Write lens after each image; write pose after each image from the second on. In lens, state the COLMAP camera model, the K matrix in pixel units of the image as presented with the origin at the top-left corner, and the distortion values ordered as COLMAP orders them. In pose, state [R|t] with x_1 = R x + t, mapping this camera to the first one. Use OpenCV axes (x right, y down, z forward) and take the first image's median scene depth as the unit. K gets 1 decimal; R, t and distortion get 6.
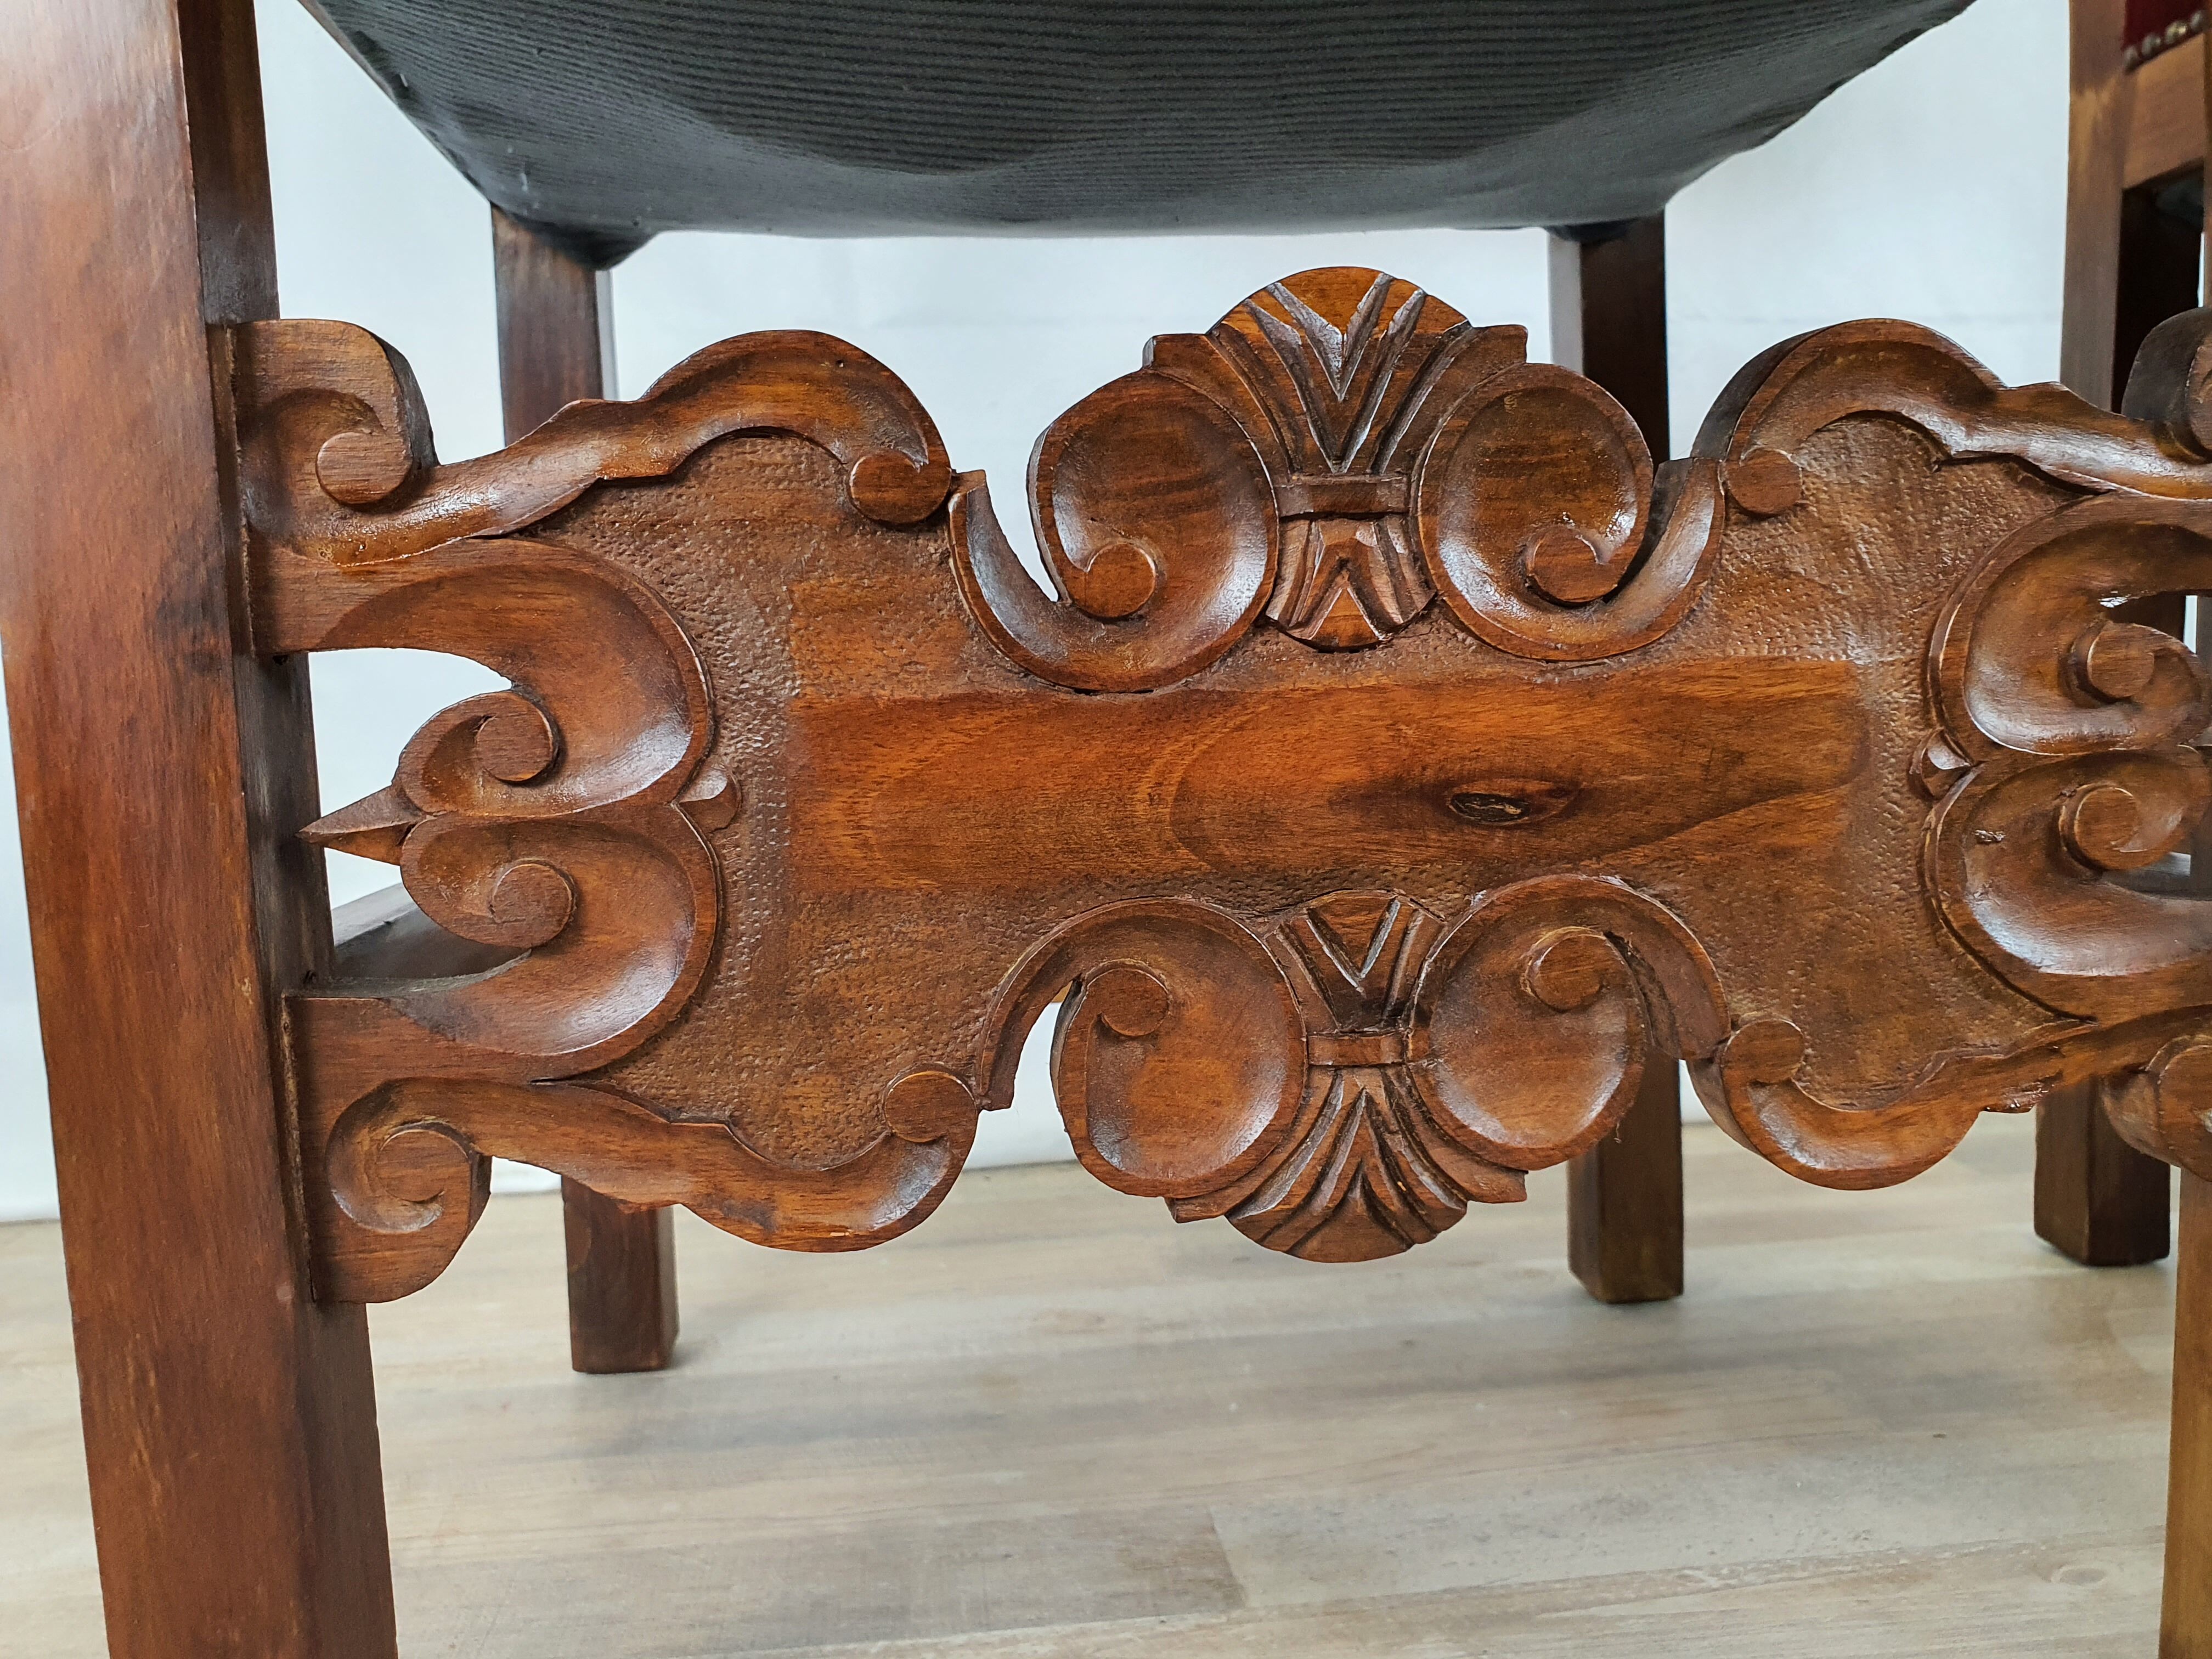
lens RADIAL K [[1728.4, 0, 1096.1], [0, 1728.4, 832.1], [0, 0, 1]] dist [-0.005072, 0.000247]
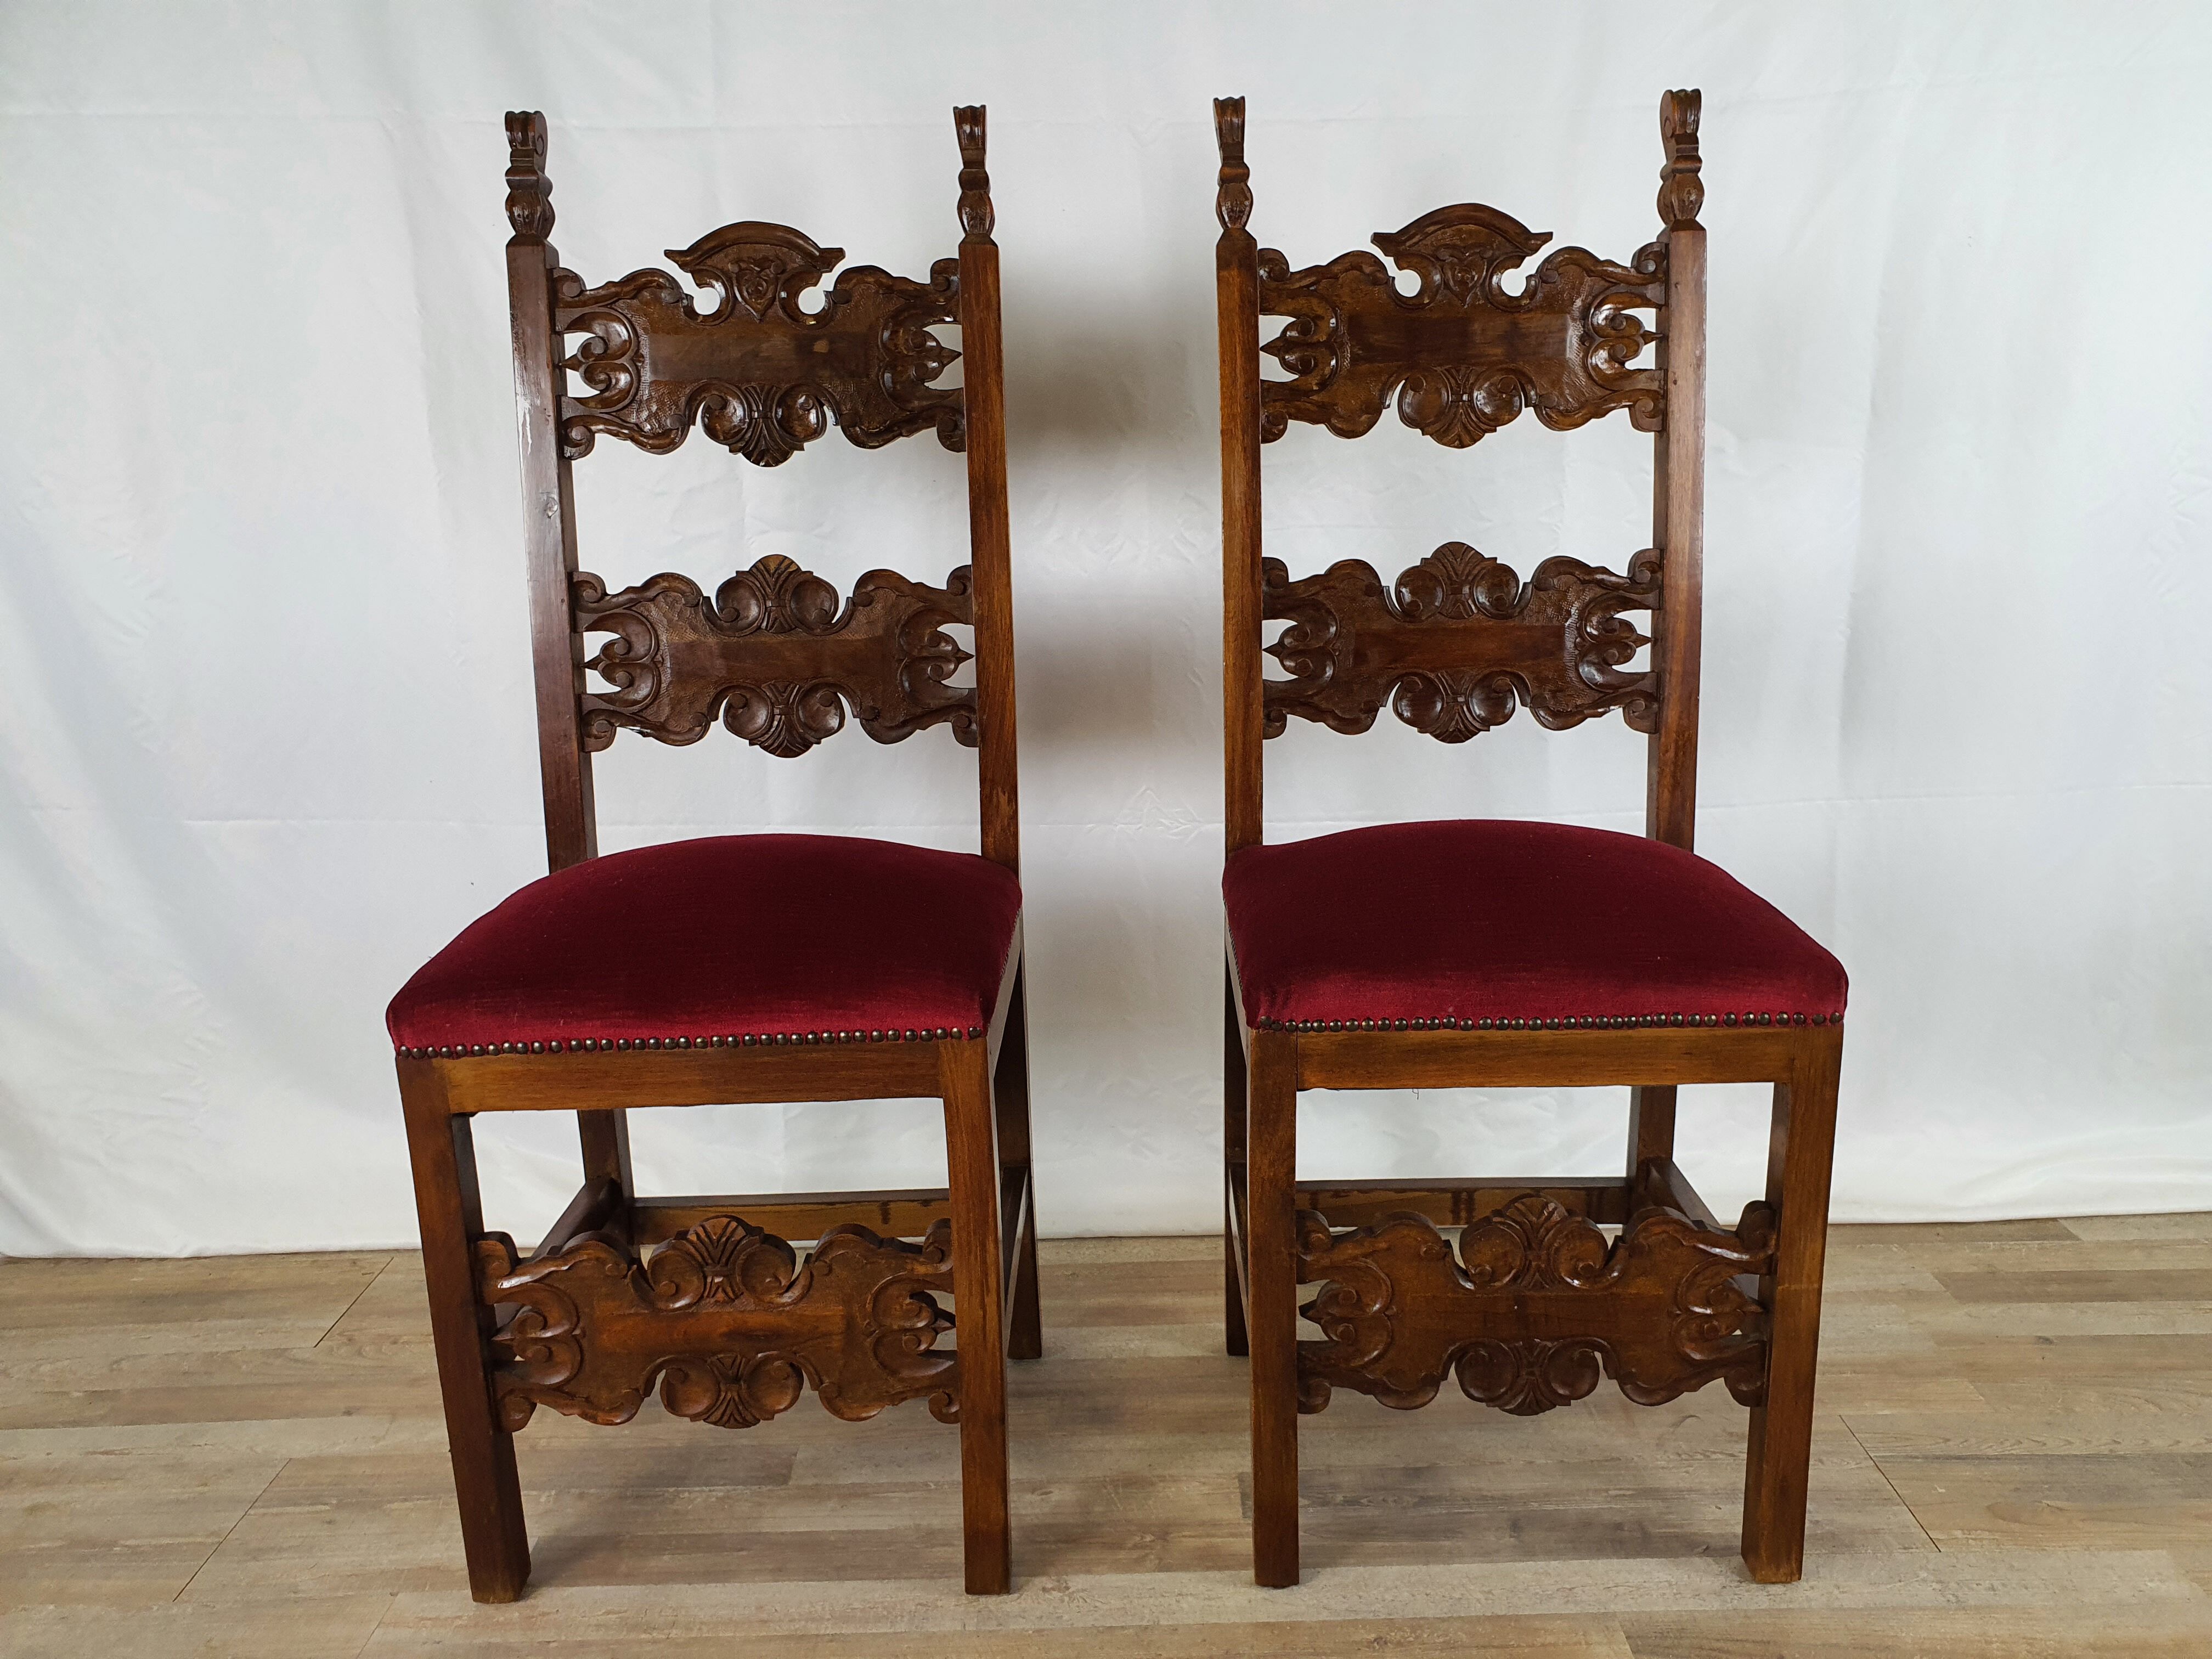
lens RADIAL K [[1685.0, 0, 1120.6], [0, 1685.0, 829.3], [0, 0, 1]] dist [-0.010958, 0.011081]
pose [[0.994755, 0.033357, -0.096692, 1.487569], [-0.018972, 0.989097, 0.146041, -1.889981], [0.100509, -0.143440, 0.984542, -2.842626]]
